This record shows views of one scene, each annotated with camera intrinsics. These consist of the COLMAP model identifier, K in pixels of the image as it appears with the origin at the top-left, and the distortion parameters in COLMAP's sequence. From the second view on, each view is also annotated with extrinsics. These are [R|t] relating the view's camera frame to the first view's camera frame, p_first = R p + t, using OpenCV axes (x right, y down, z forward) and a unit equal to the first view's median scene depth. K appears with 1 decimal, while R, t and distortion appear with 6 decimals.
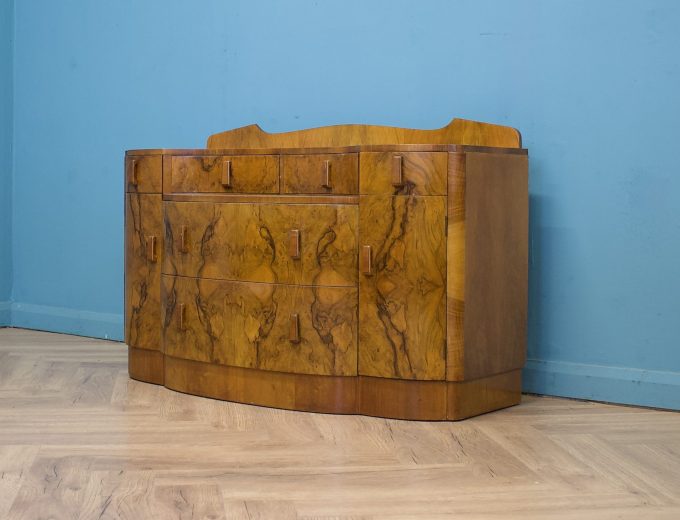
lens RADIAL K [[1186.0, 0, 334.6], [0, 1186.0, 212.0], [0, 0, 1]] dist [-0.041949, -0.005882]
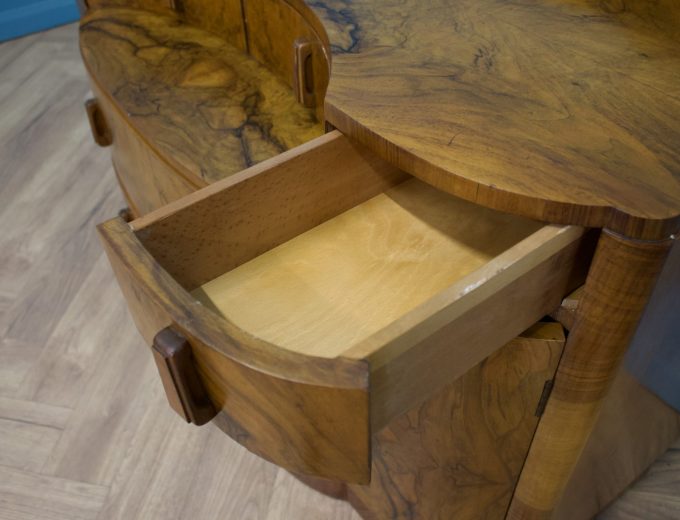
lens RADIAL K [[645.7, 0, 340.0], [0, 645.7, 260.0], [0, 0, 1]] dist [-0.155524, 0.116679]
pose [[0.950603, 0.182105, -0.251380, 0.072720], [0.033977, 0.743925, 0.667399, -0.131569], [0.308544, -0.642972, 0.700990, 0.831544]]
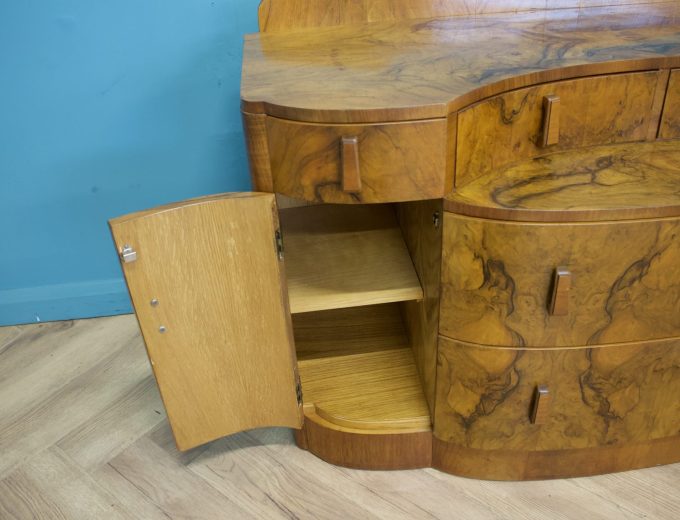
lens RADIAL K [[645.7, 0, 340.0], [0, 645.7, 260.0], [0, 0, 1]] dist [-0.155524, 0.116679]
pose [[0.726297, -0.422525, 0.542185, -0.349500], [0.077681, 0.834170, 0.546010, -0.146240], [-0.682977, -0.354448, 0.638677, 0.954110]]
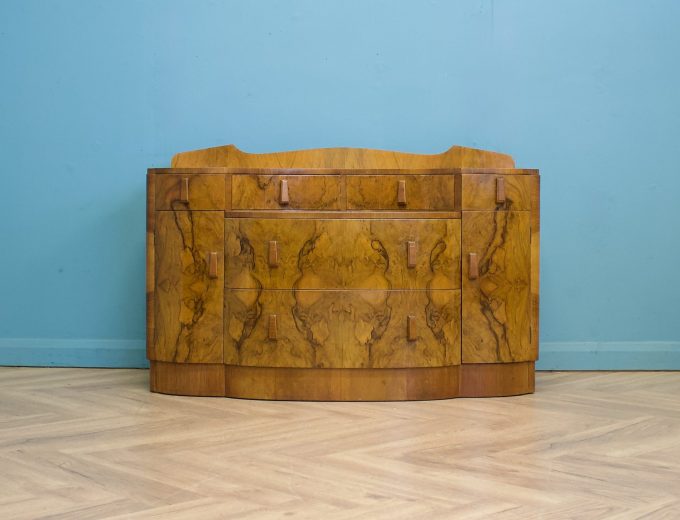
lens RADIAL K [[1186.0, 0, 334.6], [0, 1186.0, 212.0], [0, 0, 1]] dist [-0.041949, -0.005882]
pose [[0.801522, -0.010213, 0.597878, -0.759003], [0.015768, 0.999867, -0.004058, -0.009891], [-0.597757, 0.012680, 0.801577, 0.127190]]
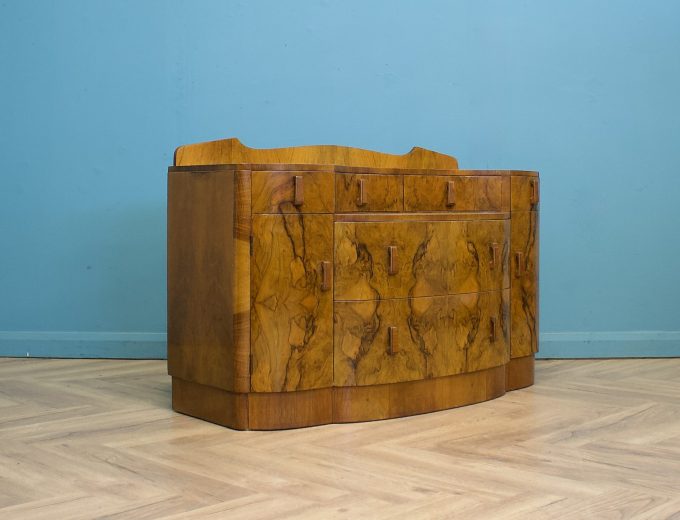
lens RADIAL K [[1016.8, 0, 336.8], [0, 1016.8, 258.5], [0, 0, 1]] dist [-0.073141, -0.008698]
pose [[0.224029, -0.061655, 0.972630, -1.000323], [0.021084, 0.998070, 0.058411, -0.029686], [-0.974354, 0.007421, 0.224896, 0.910016]]
